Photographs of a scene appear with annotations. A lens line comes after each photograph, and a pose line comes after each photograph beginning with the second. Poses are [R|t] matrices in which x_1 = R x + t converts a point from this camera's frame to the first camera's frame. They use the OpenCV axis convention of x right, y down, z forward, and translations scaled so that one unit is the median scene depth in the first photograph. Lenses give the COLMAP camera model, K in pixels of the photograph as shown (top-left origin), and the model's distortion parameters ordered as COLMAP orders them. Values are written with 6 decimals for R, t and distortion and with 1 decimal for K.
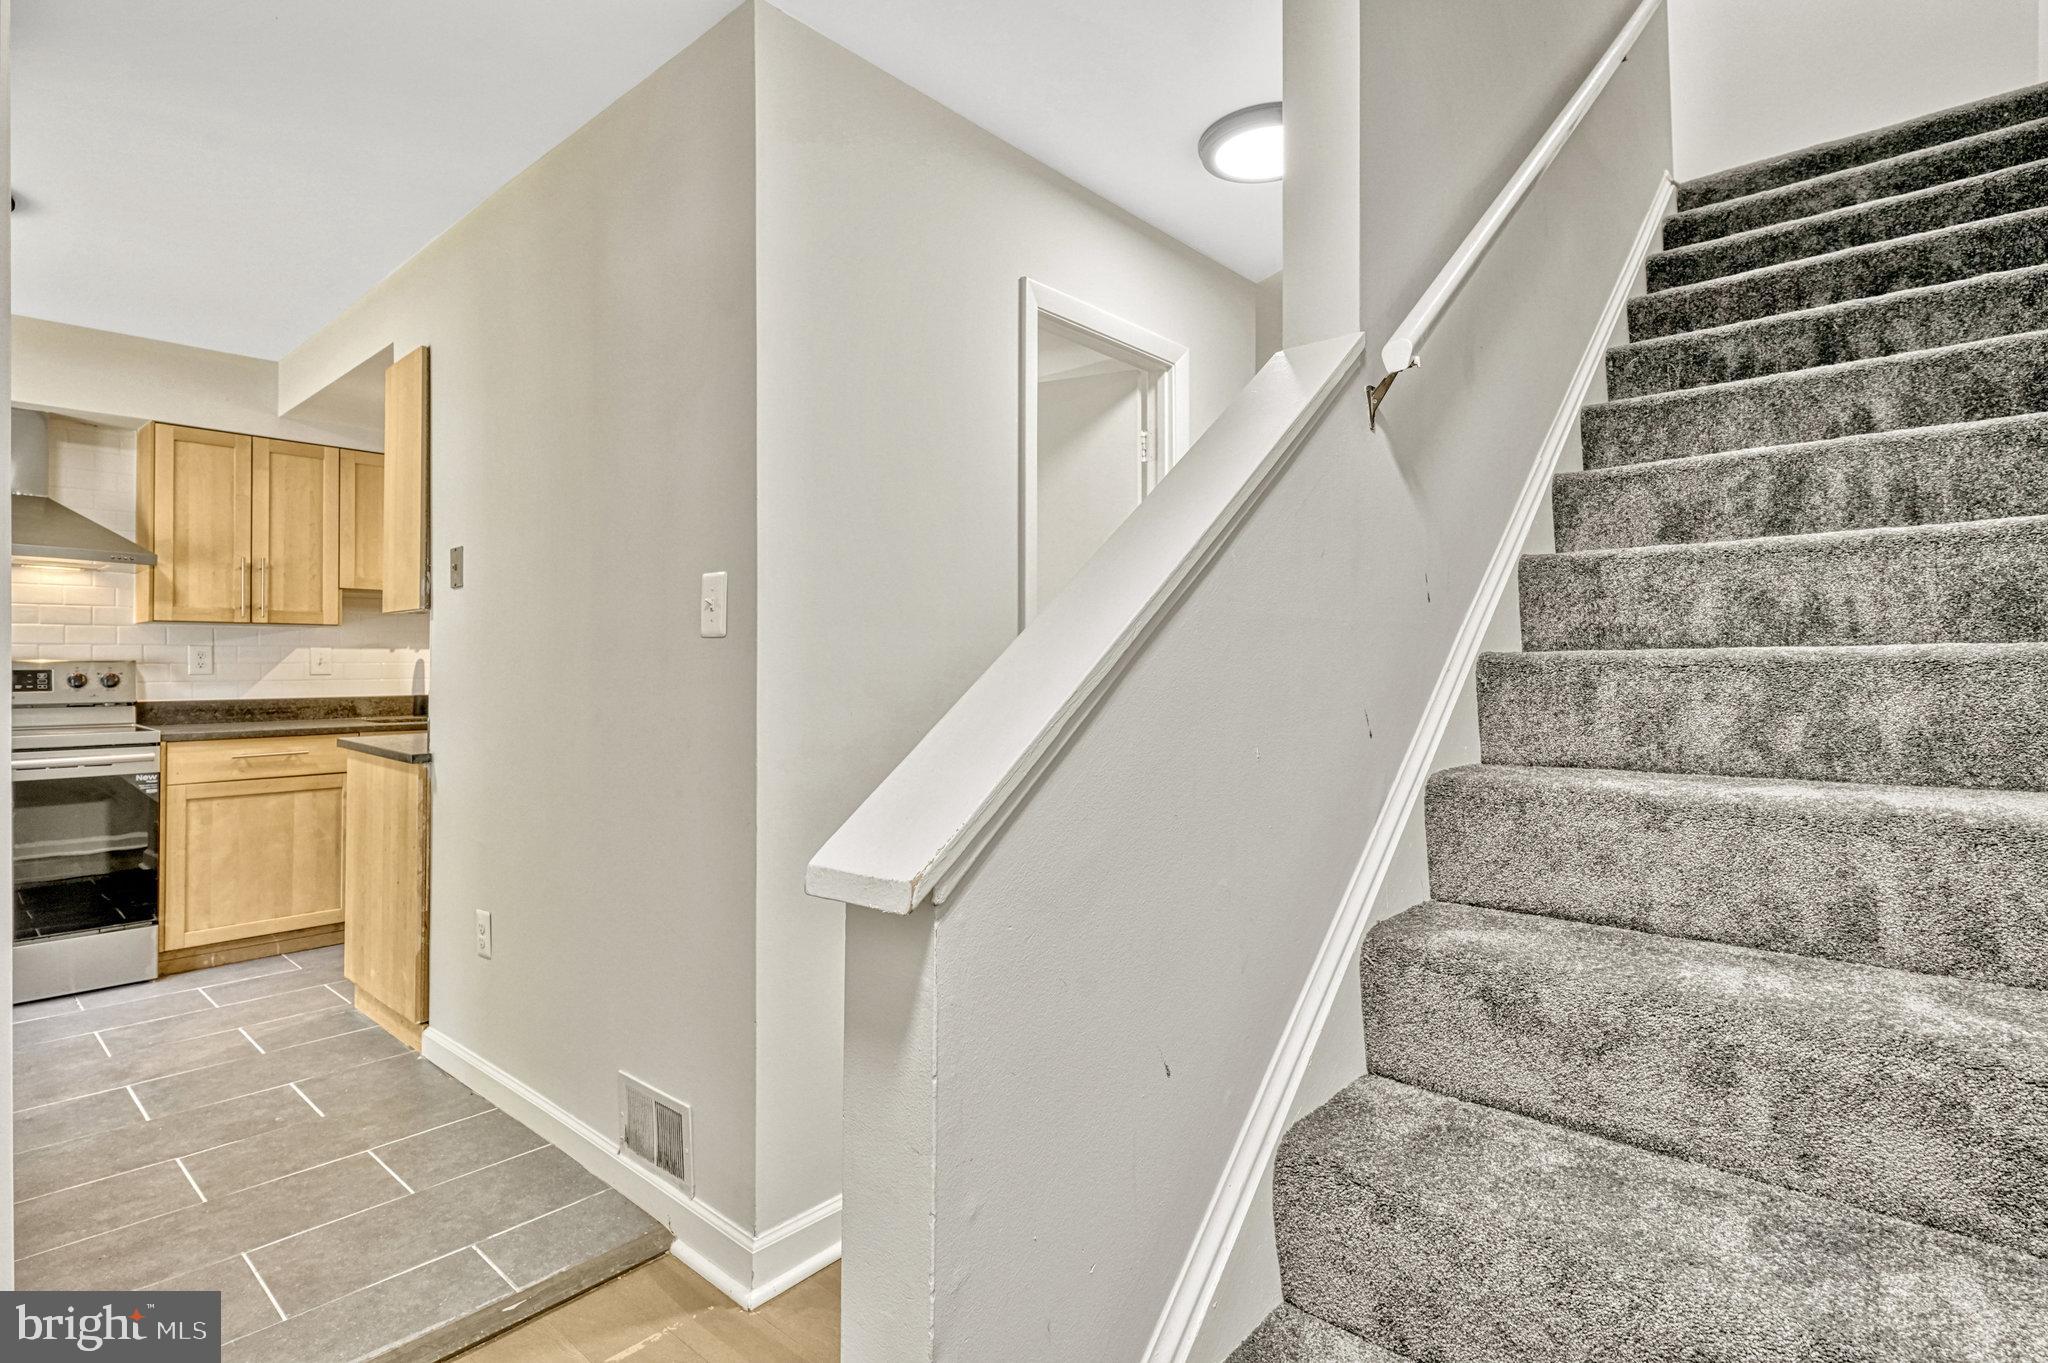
lens RADIAL K [[1000.9, 0, 1023.9], [0, 1000.9, 660.3], [0, 0, 1]] dist [0.003533, -0.001984]
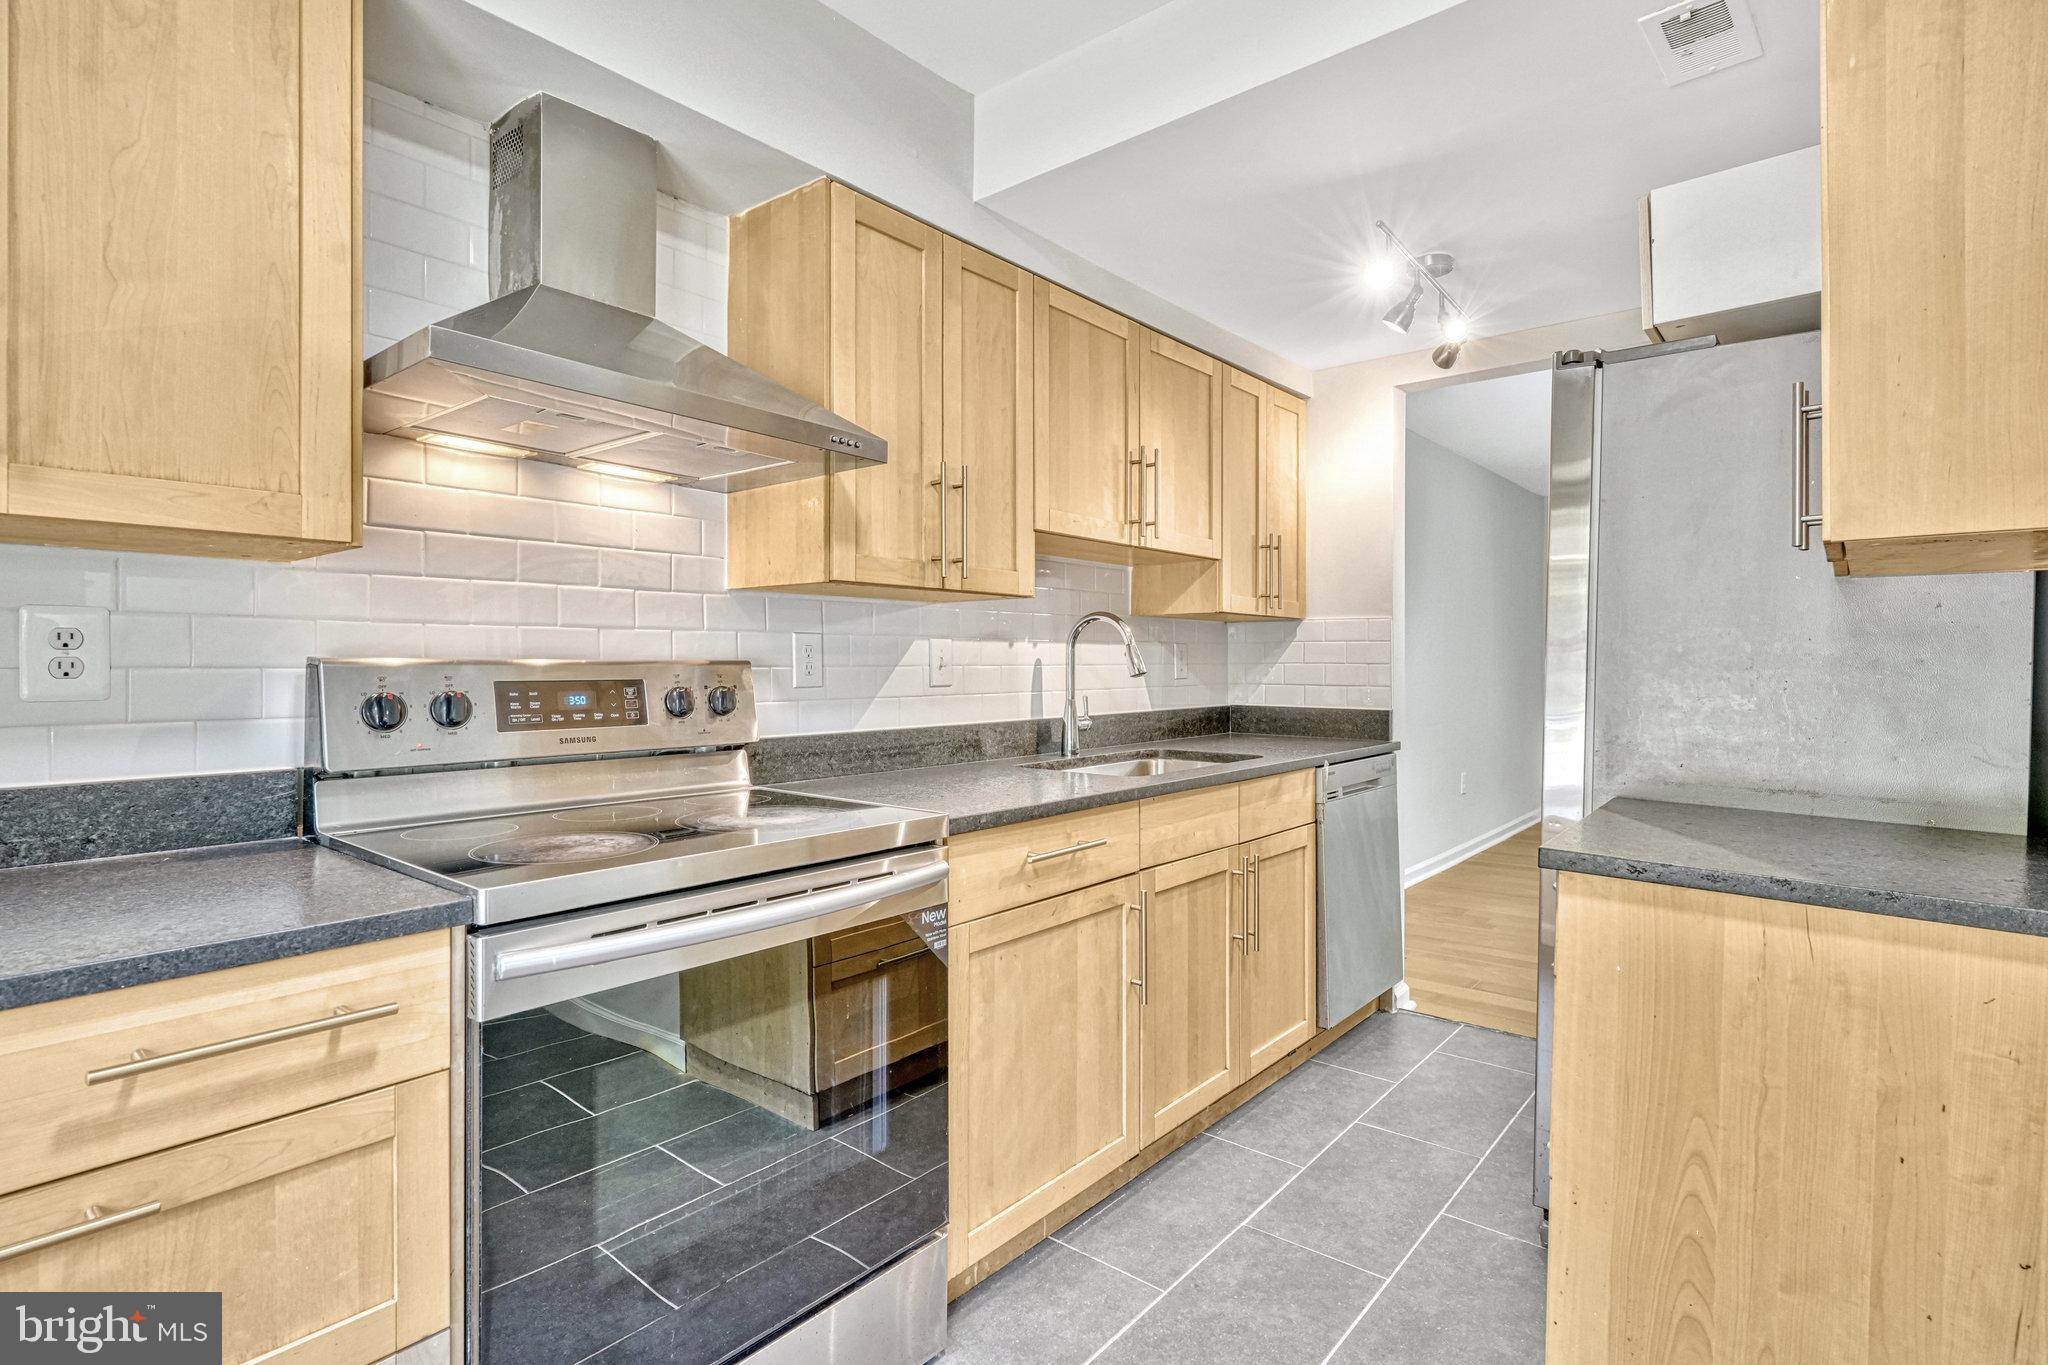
lens RADIAL K [[1000.9, 0, 1012.5], [0, 1000.9, 667.1], [0, 0, 1]] dist [0.003533, -0.001984]
pose [[0.999948, 0.000804, 0.010119, -0.768232], [-0.000851, 0.999989, 0.004622, 0.000923], [-0.010115, -0.004630, 0.999938, 0.494030]]
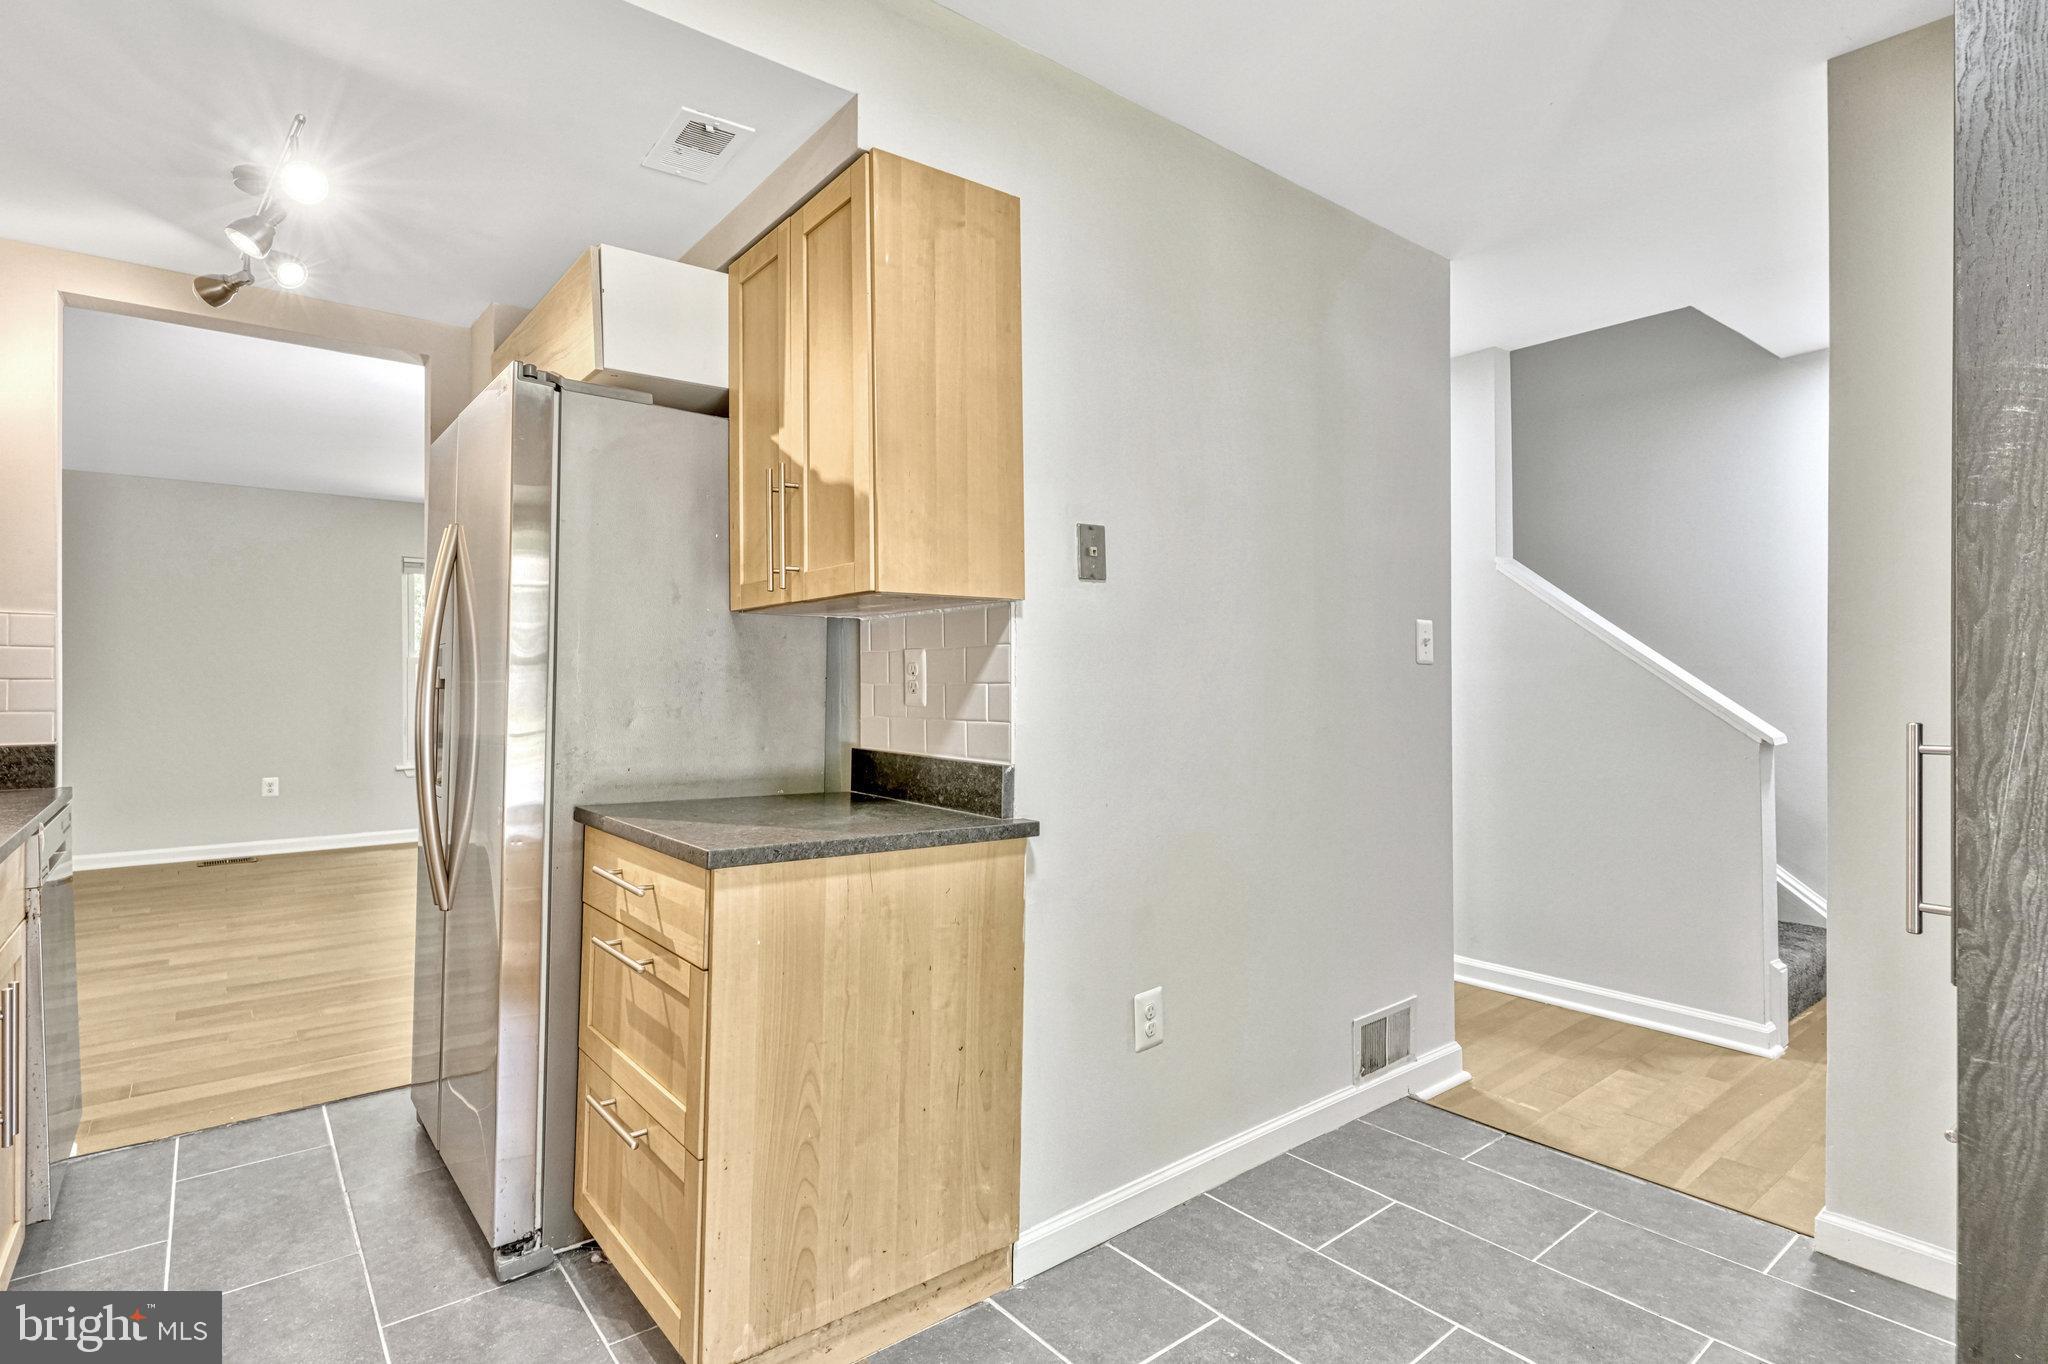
lens RADIAL K [[1000.9, 0, 1011.3], [0, 1000.9, 677.9], [0, 0, 1]] dist [0.003533, -0.001984]
pose [[0.186718, 0.004220, 0.982405, -0.911269], [-0.002056, 0.999990, -0.003905, 0.002246], [-0.982411, -0.001290, 0.186725, 0.645734]]
